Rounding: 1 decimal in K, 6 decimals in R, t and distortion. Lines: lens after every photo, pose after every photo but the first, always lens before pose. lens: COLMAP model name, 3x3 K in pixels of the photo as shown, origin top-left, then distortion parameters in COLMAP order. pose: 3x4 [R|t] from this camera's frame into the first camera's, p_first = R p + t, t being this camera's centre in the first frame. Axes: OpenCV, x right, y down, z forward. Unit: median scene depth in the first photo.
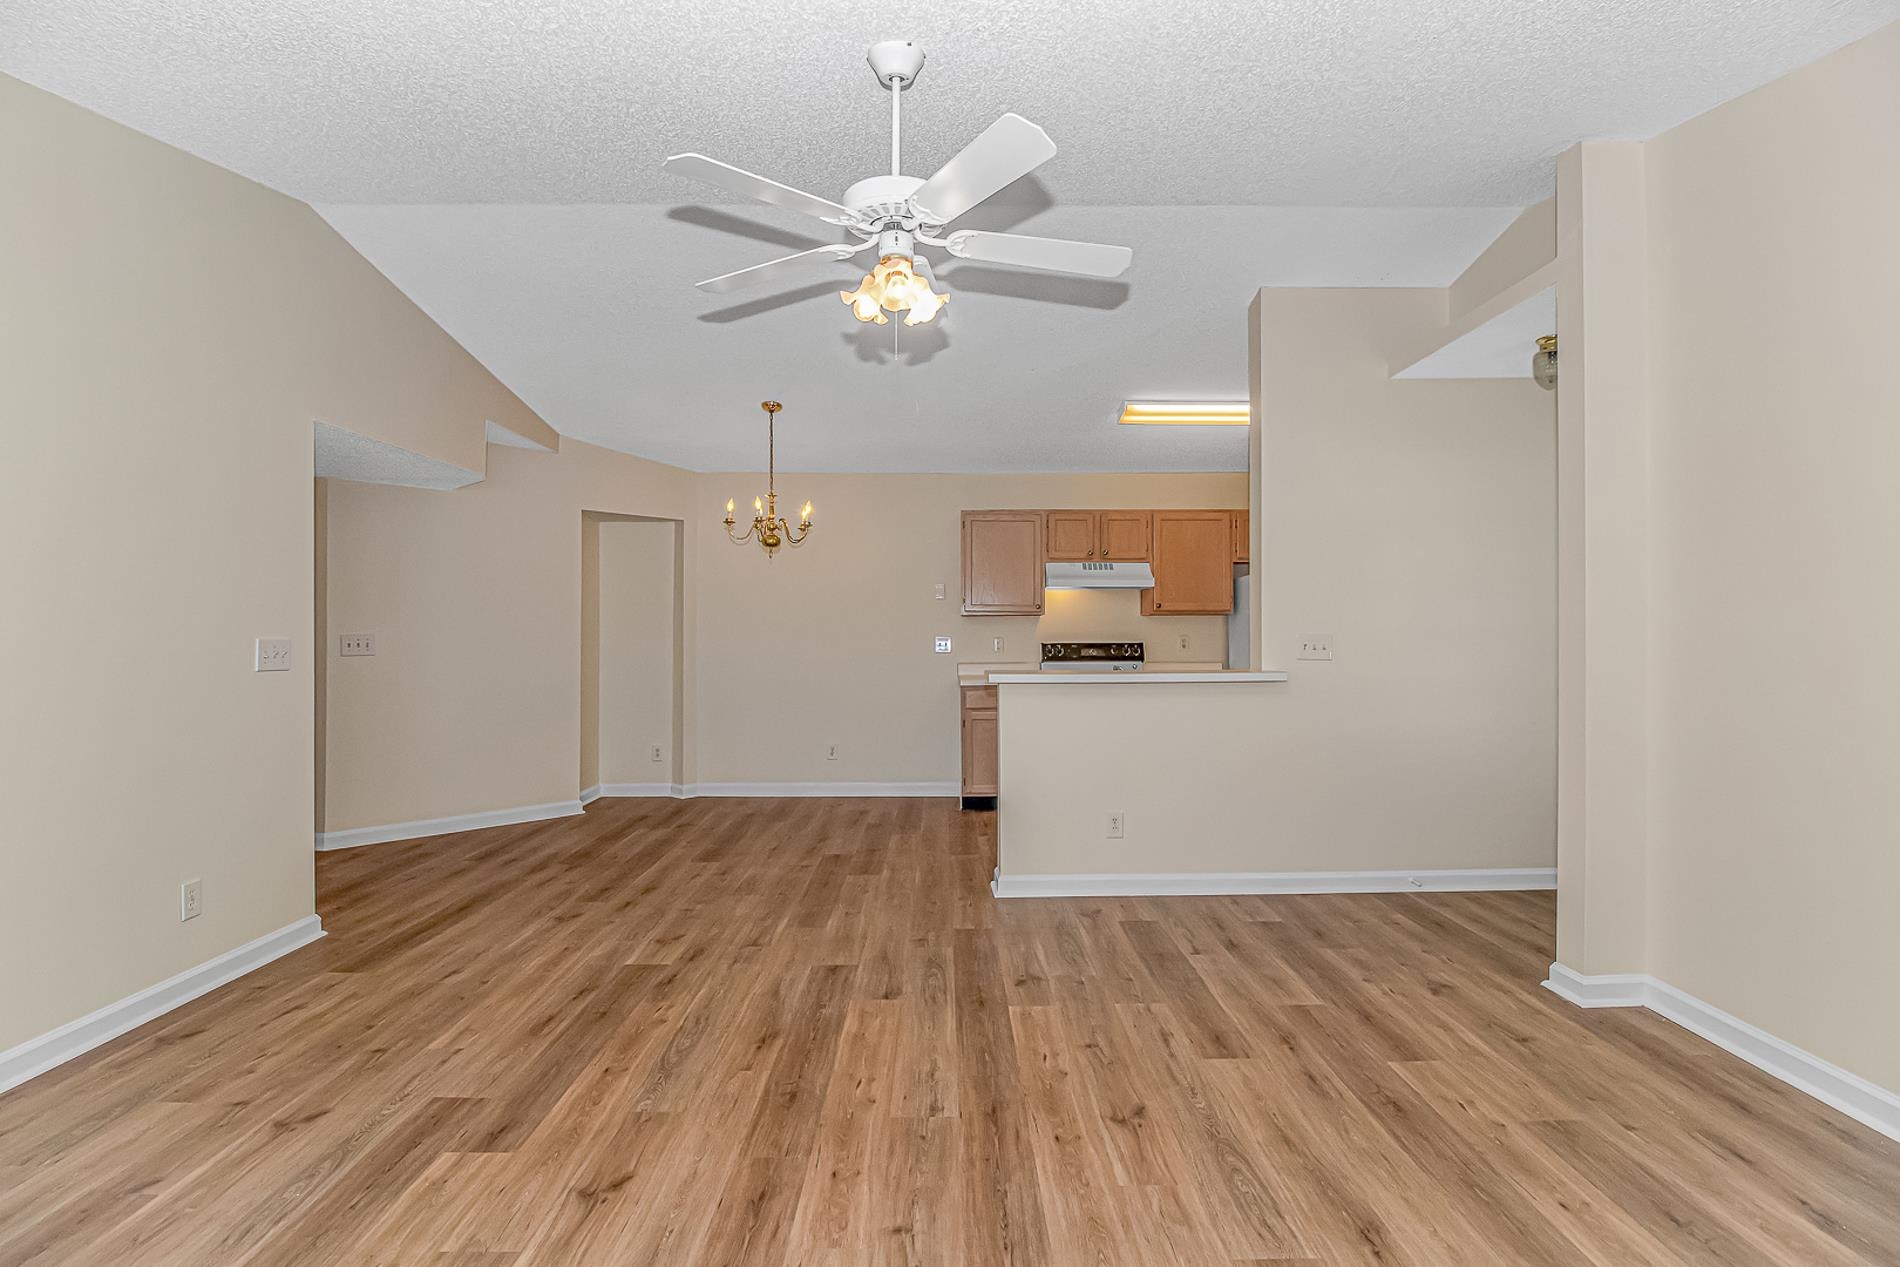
lens RADIAL K [[906.1, 0, 950.0], [0, 906.1, 633.5], [0, 0, 1]] dist [0.021261, -0.020167]
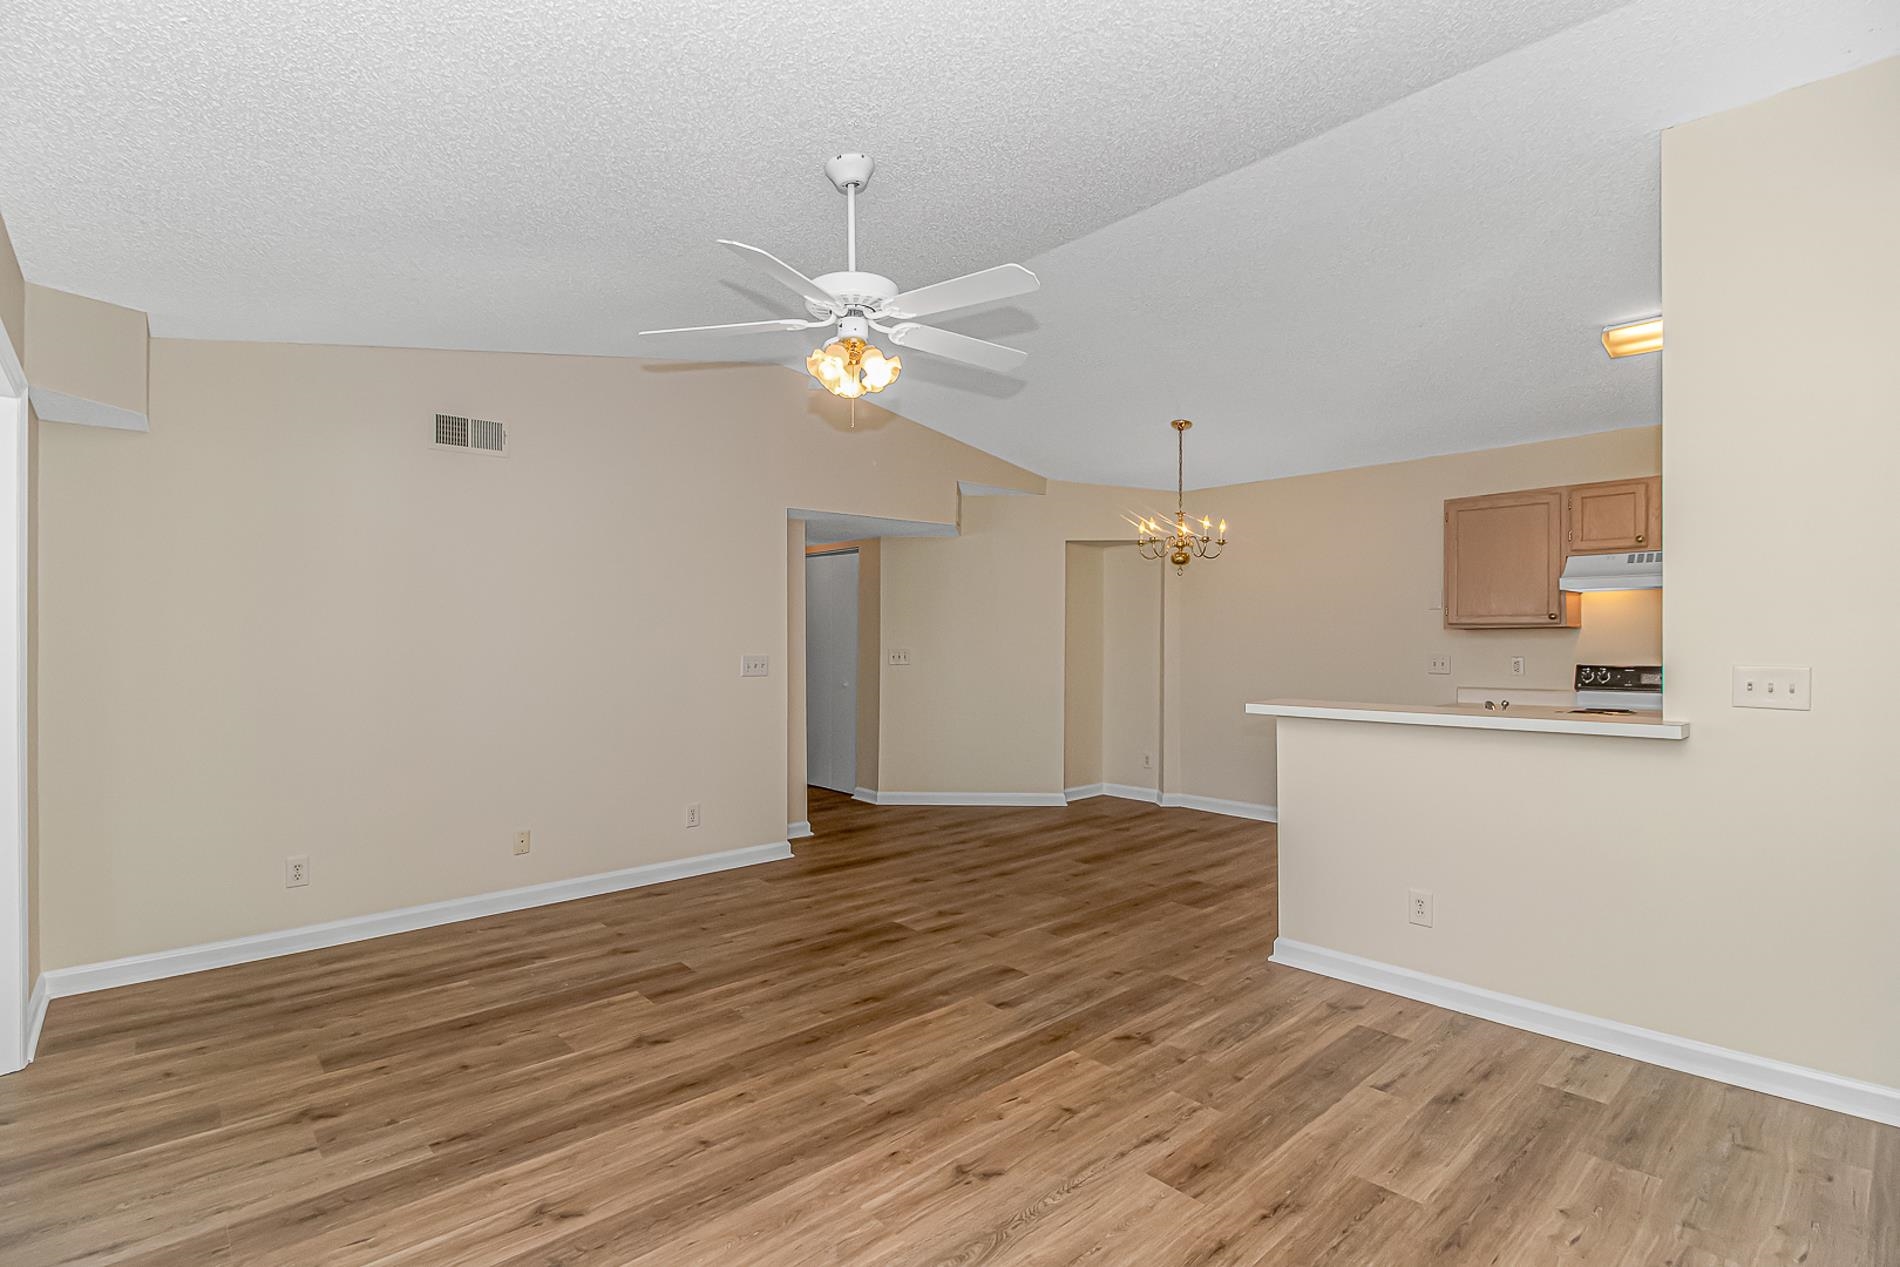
lens RADIAL K [[906.1, 0, 950.0], [0, 906.1, 633.5], [0, 0, 1]] dist [0.021261, -0.020167]
pose [[0.655195, -0.005392, -0.755440, 0.599537], [0.002643, 0.999985, -0.004846, -0.023334], [0.755455, 0.001178, 0.655199, 0.228879]]
